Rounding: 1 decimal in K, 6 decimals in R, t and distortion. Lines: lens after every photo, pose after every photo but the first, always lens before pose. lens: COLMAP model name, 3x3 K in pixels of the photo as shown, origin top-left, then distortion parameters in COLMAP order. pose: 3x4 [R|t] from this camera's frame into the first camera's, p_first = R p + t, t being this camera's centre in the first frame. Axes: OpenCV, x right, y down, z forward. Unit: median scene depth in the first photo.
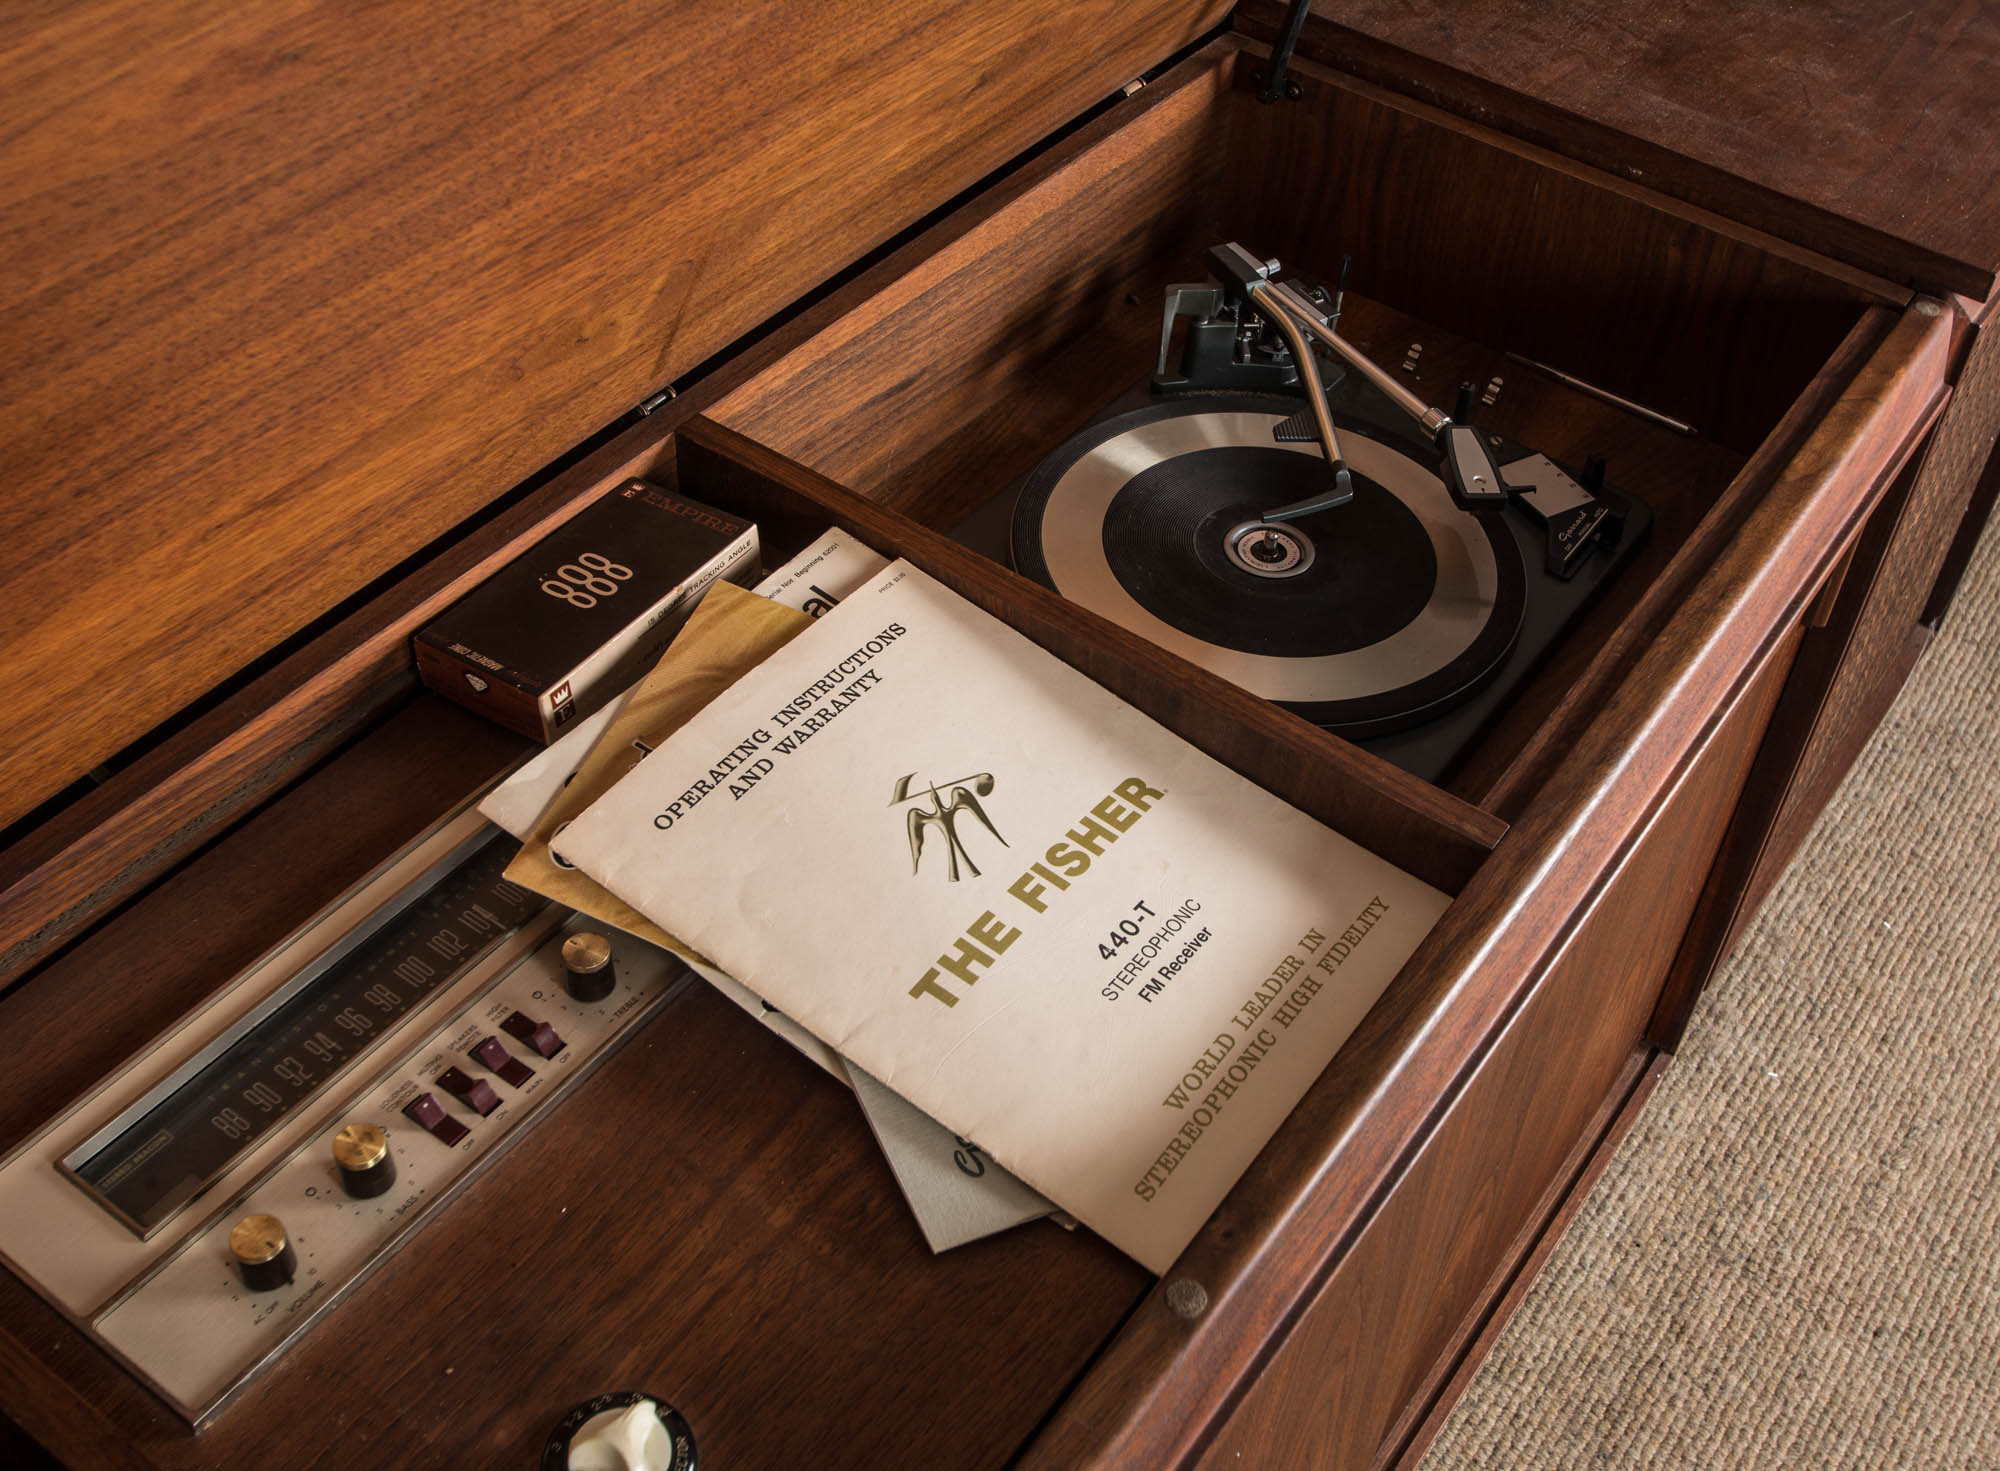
lens RADIAL K [[2329.2, 0, 1000.0], [0, 2329.2, 735.5], [0, 0, 1]] dist [-0.127826, 0.049163]
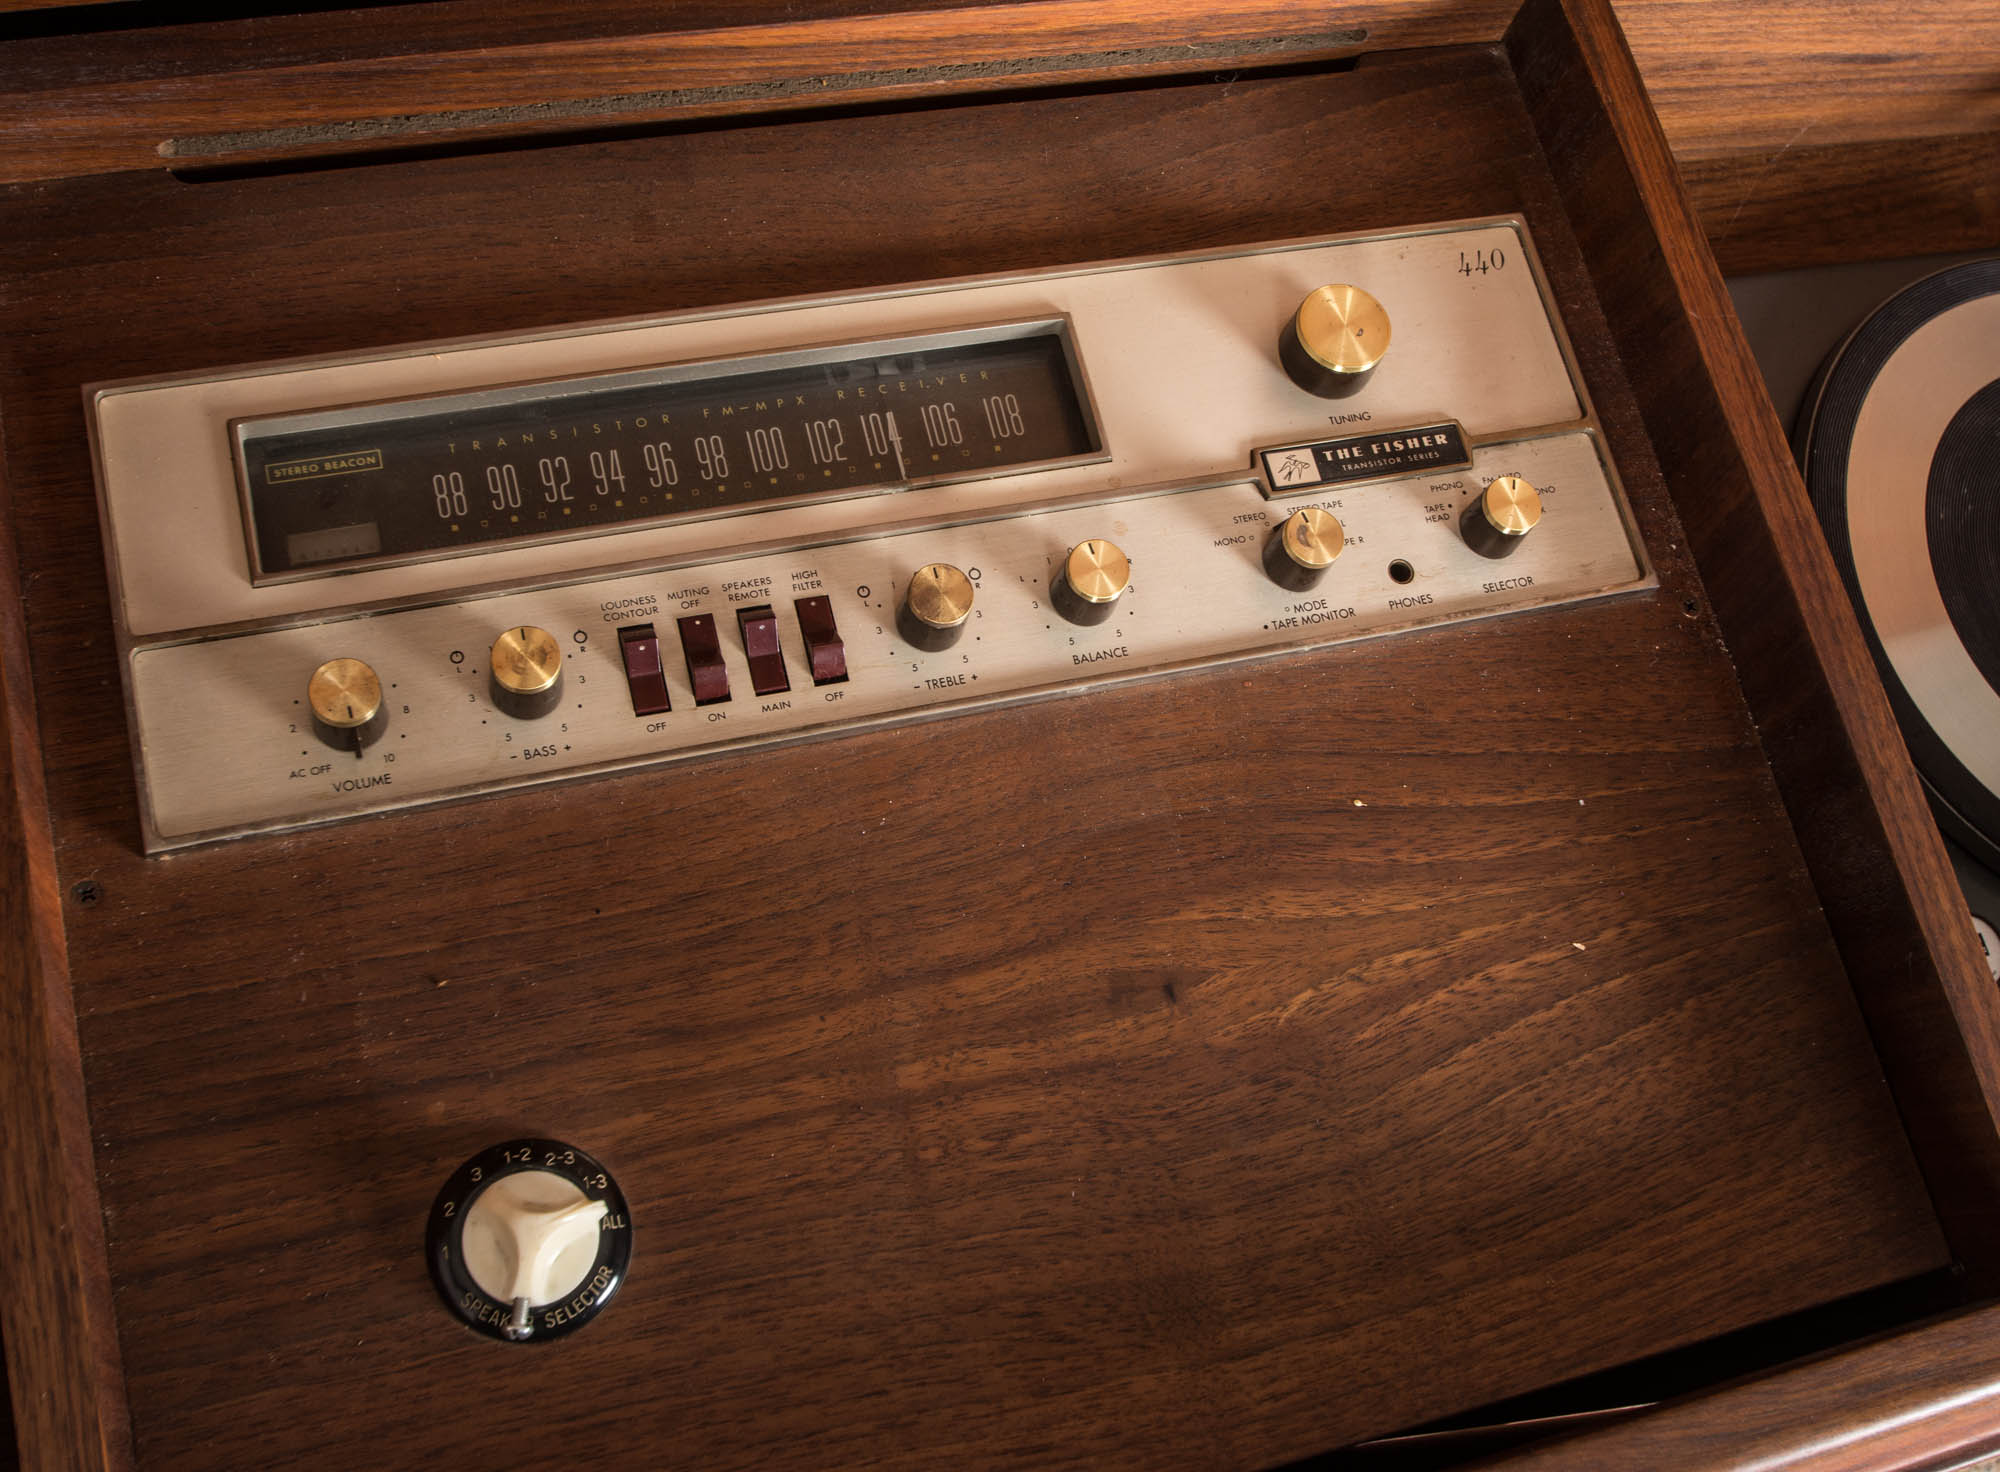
lens RADIAL K [[2329.2, 0, 1000.0], [0, 2329.2, 736.0], [0, 0, 1]] dist [-0.127826, 0.049163]
pose [[0.772015, 0.622091, -0.130368, -0.044690], [-0.540258, 0.750304, 0.381005, -0.175043], [0.334836, -0.223709, 0.915335, 0.354042]]
